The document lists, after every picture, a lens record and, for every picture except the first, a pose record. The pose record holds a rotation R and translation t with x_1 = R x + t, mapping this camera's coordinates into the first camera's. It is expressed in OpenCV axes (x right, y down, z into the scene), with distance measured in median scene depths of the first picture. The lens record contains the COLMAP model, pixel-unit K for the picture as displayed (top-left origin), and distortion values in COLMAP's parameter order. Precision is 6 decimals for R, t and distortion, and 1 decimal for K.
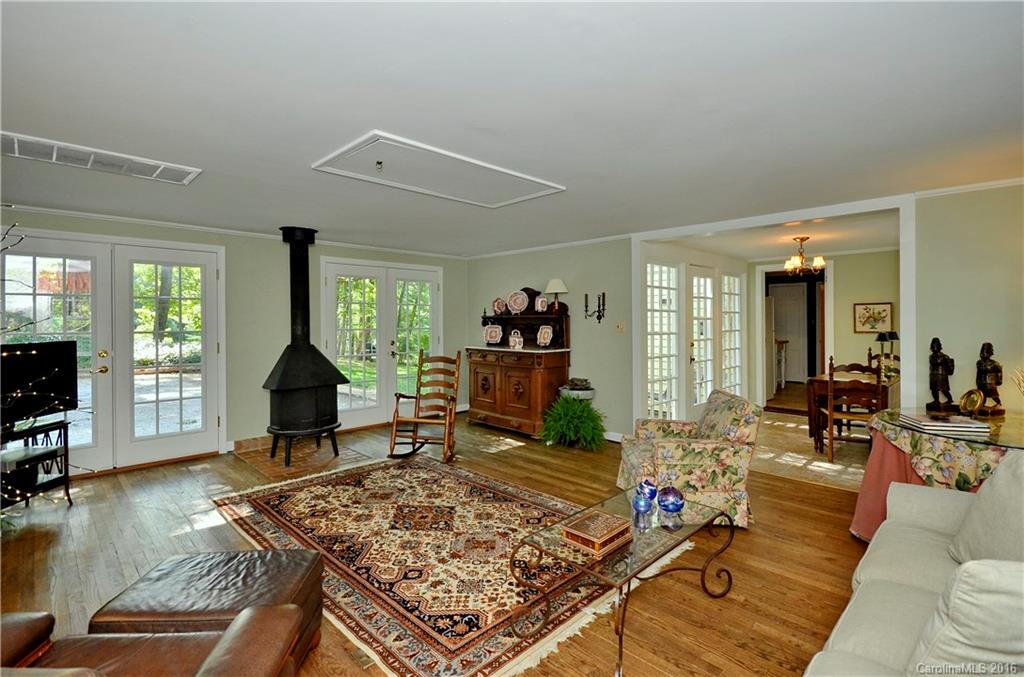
lens RADIAL K [[472.9, 0, 504.1], [0, 472.9, 320.7], [0, 0, 1]] dist [0.001170, 0.000133]
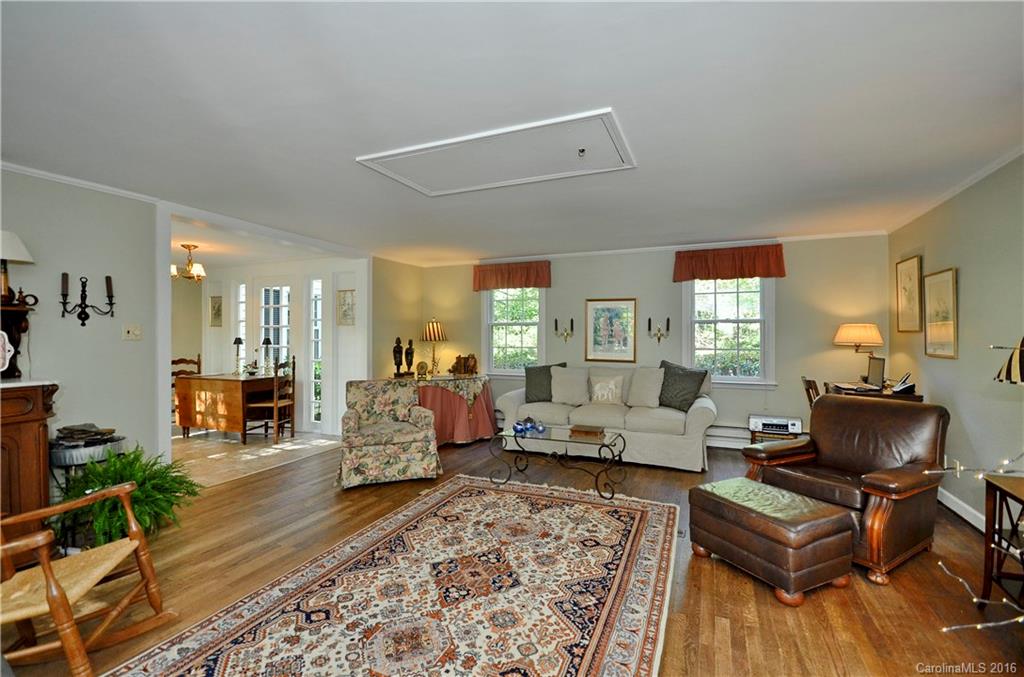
lens RADIAL K [[457.9, 0, 510.8], [0, 457.9, 338.9], [0, 0, 1]] dist [0.000247, 0.000090]
pose [[-0.372731, -0.003874, 0.927931, -0.821472], [0.001680, 0.999987, 0.004849, 0.030890], [-0.927938, 0.003366, -0.372720, 1.144424]]
